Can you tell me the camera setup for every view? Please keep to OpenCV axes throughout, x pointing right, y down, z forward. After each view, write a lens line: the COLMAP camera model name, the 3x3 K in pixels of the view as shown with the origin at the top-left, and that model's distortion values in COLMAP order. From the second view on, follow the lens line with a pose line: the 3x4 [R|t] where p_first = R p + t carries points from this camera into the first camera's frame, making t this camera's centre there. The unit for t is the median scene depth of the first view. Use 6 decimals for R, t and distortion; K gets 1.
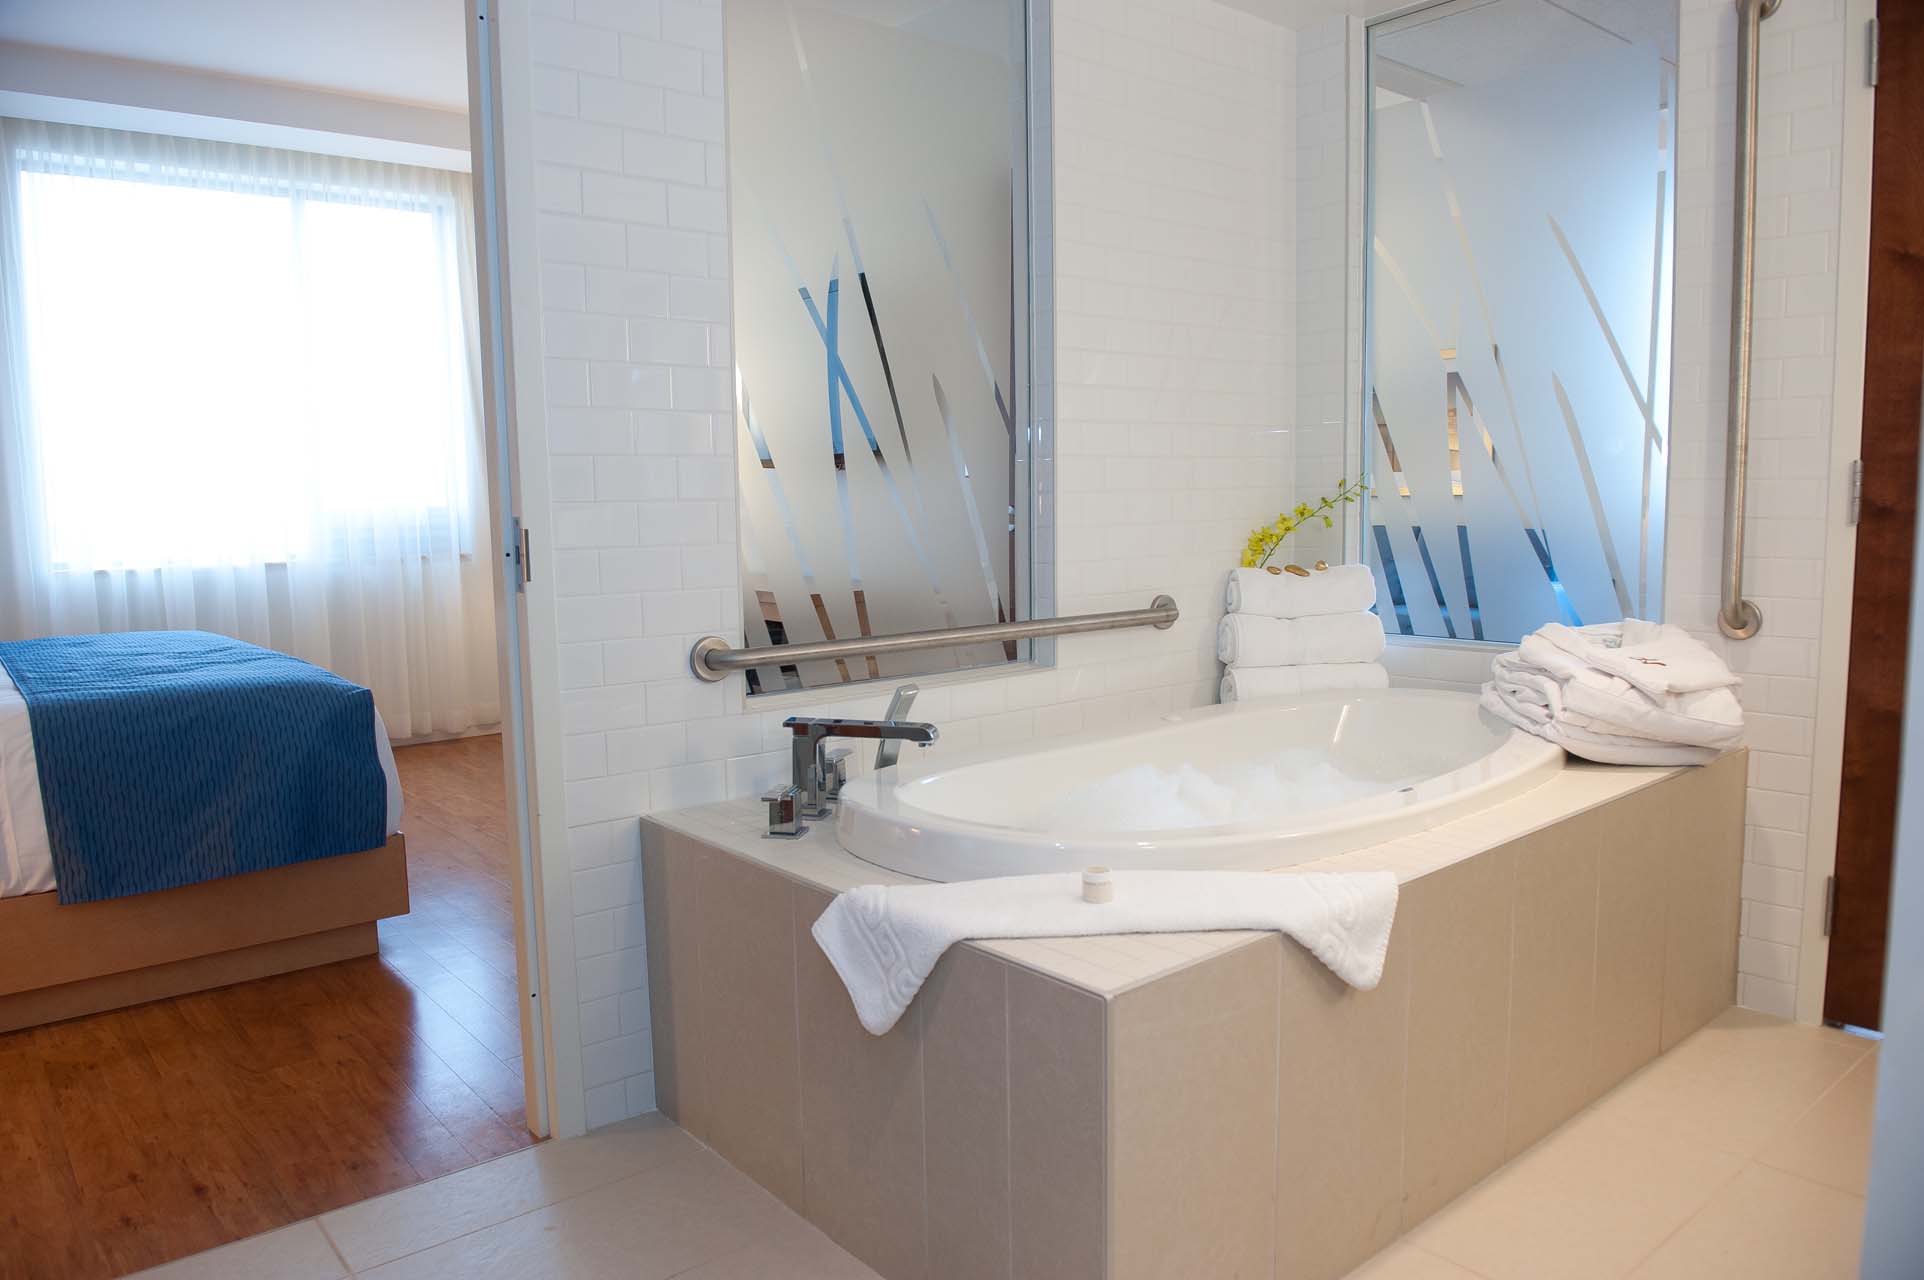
lens RADIAL K [[1298.3, 0, 962.0], [0, 1298.3, 640.0], [0, 0, 1]] dist [-0.042133, -0.004919]
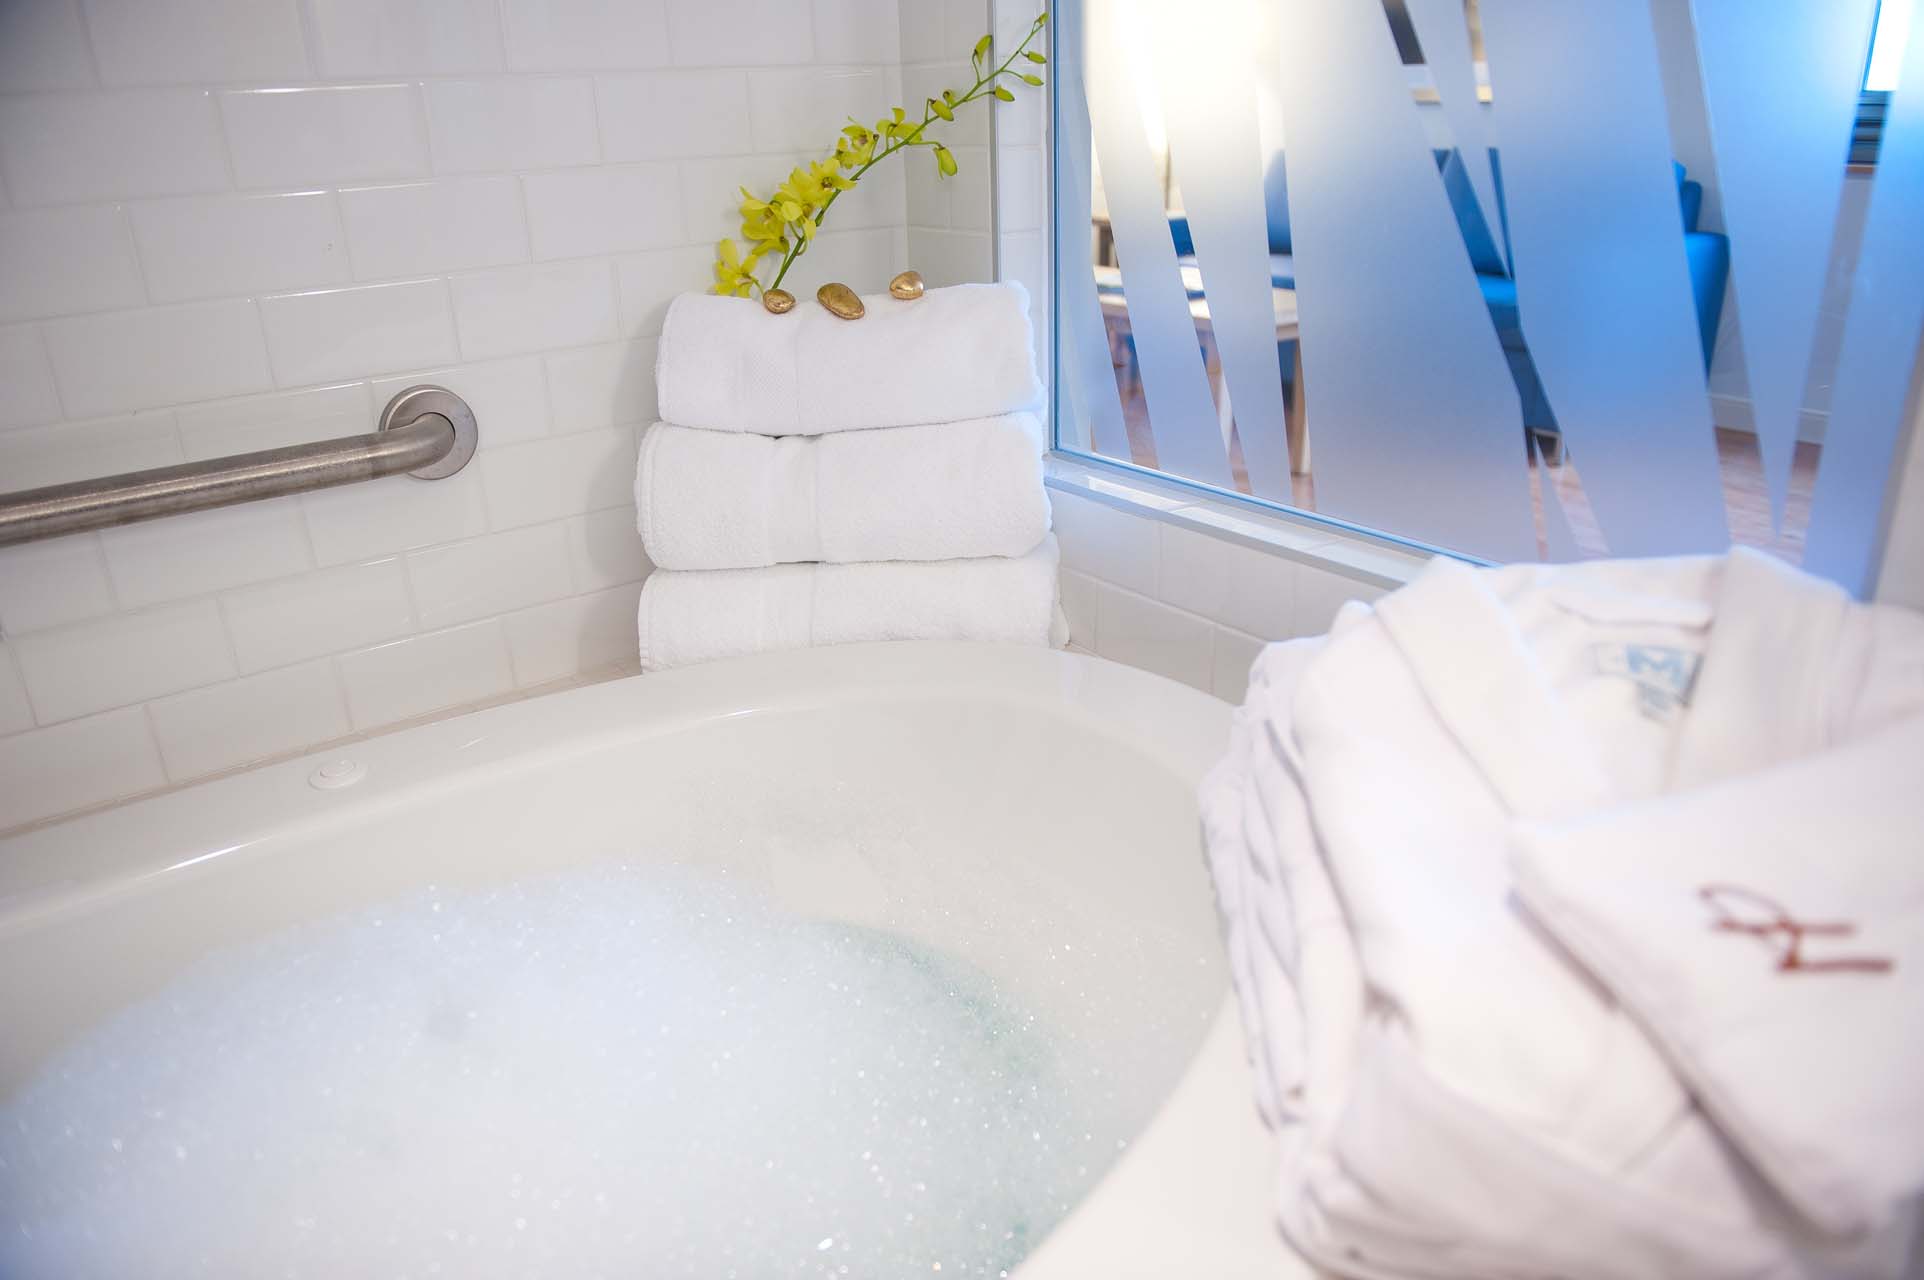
lens RADIAL K [[1298.3, 0, 962.0], [0, 1298.3, 640.0], [0, 0, 1]] dist [-0.042133, -0.004919]
pose [[0.998302, 0.005980, -0.057937, 0.386203], [0.009997, 0.962360, 0.271593, -0.074064], [0.057381, -0.271711, 0.960667, 0.758514]]
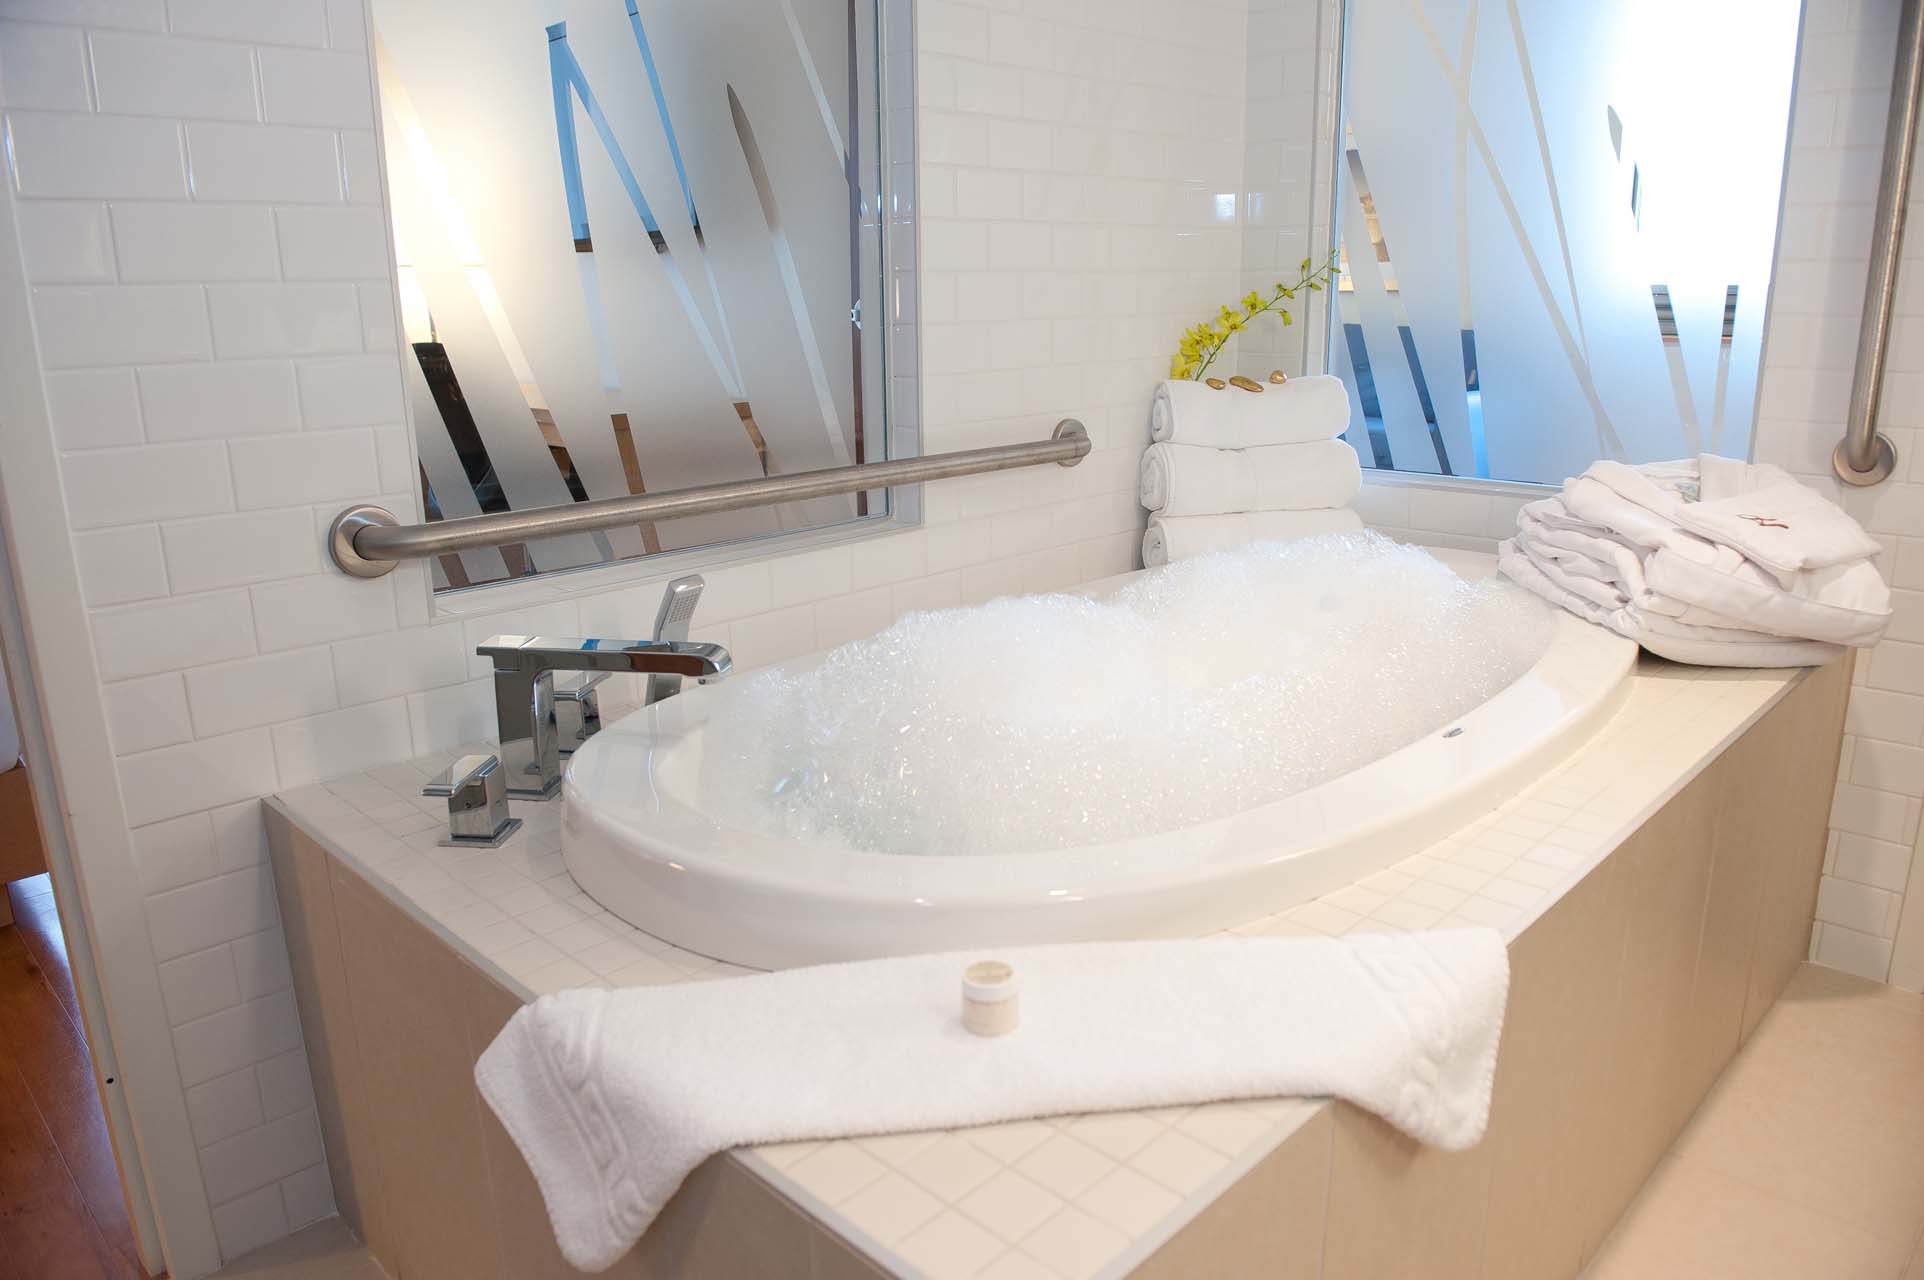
lens RADIAL K [[1298.3, 0, 962.0], [0, 1298.3, 640.0], [0, 0, 1]] dist [-0.042133, -0.004919]
pose [[0.995585, -0.021949, 0.091267, 0.030329], [0.008068, 0.988690, 0.149758, -0.025461], [-0.093522, -0.148360, 0.984501, 0.318038]]
